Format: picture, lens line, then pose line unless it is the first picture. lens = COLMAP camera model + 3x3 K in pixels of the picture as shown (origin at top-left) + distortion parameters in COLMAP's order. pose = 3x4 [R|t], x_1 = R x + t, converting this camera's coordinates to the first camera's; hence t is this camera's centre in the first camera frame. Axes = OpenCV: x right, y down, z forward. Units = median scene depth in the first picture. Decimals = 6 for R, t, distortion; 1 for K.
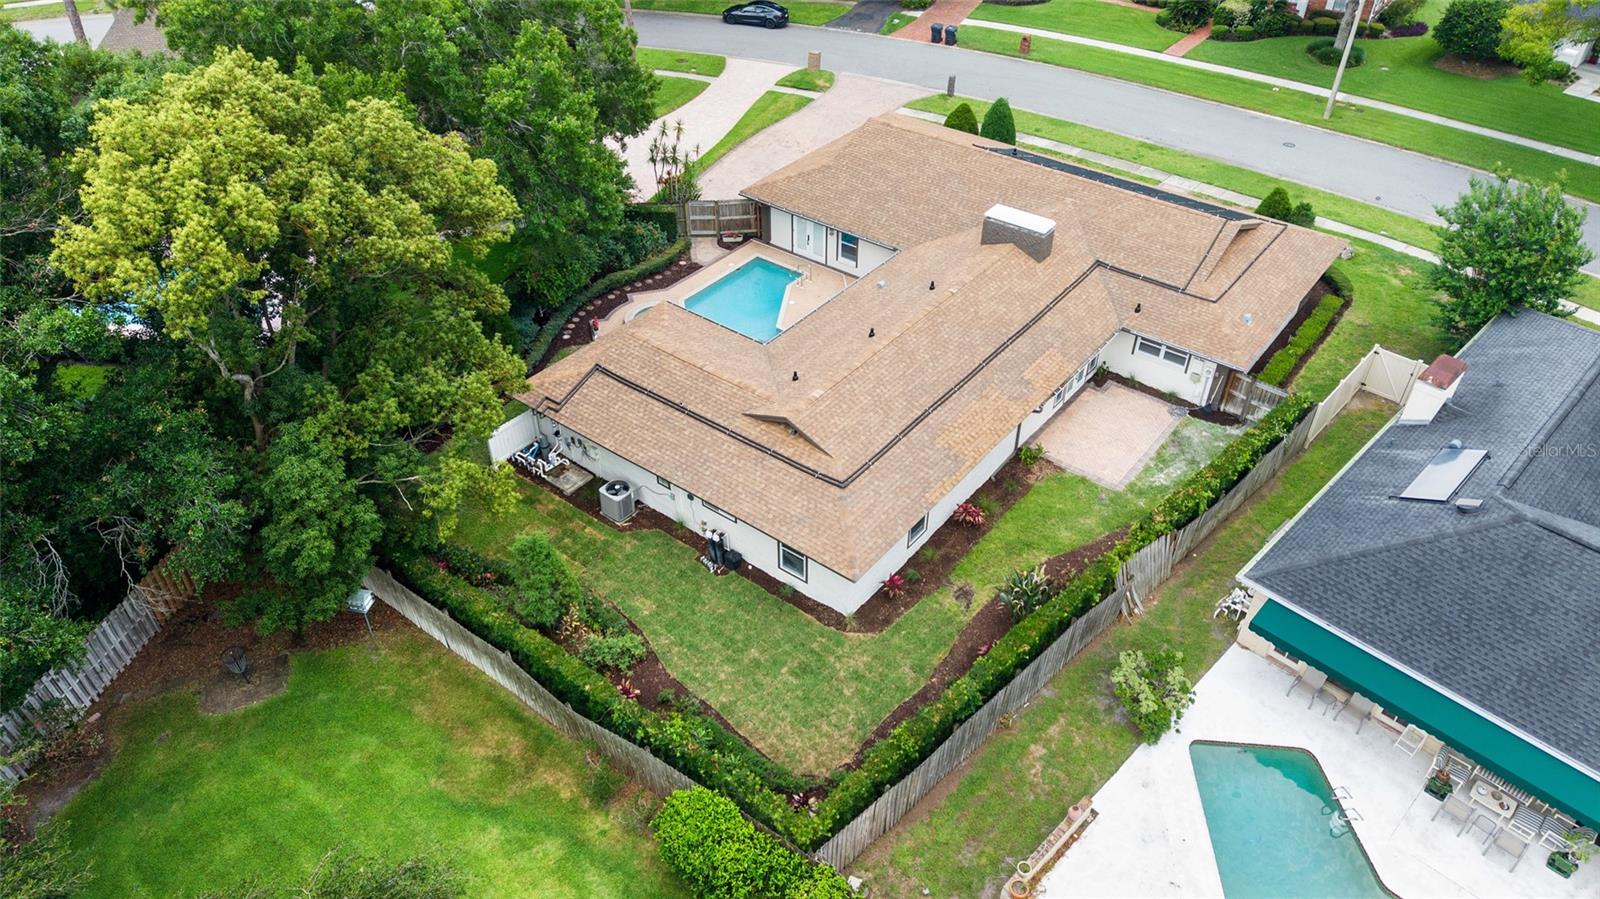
lens RADIAL K [[1069.4, 0, 800.0], [0, 1069.4, 449.5], [0, 0, 1]] dist [0.003051, 0.001155]
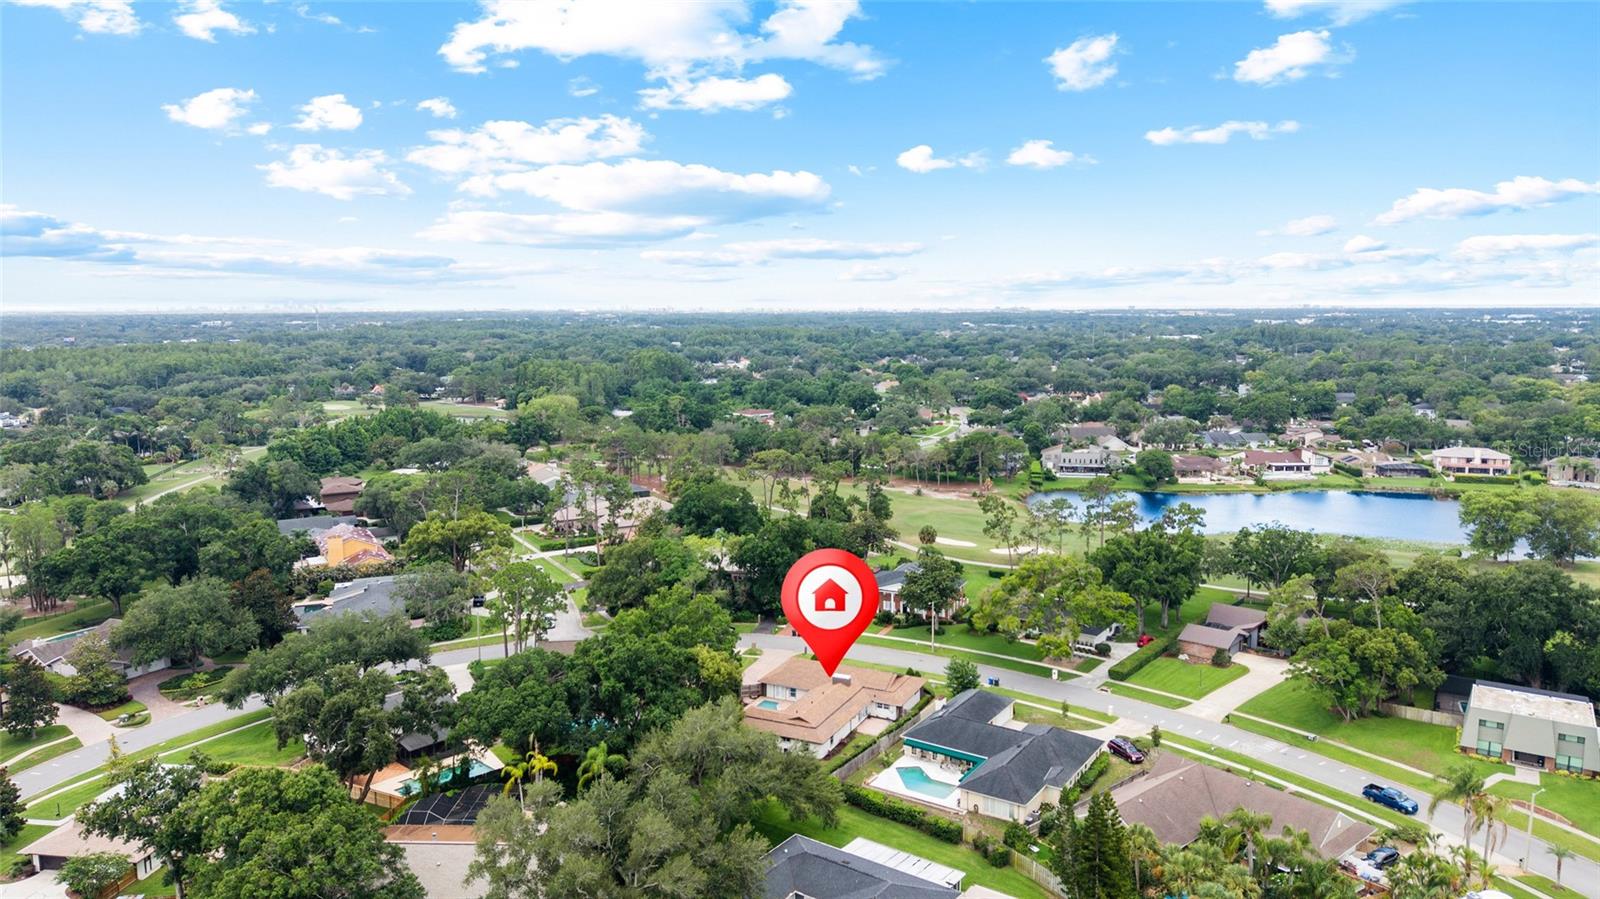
lens RADIAL K [[1089.2, 0, 800.0], [0, 1089.2, 449.5], [0, 0, 1]] dist [0.001265, 0.000078]
pose [[0.975031, -0.025305, 0.220624, -0.785333], [0.135090, 0.856110, -0.498825, 1.019316], [-0.176256, 0.516174, 0.838152, -2.679928]]
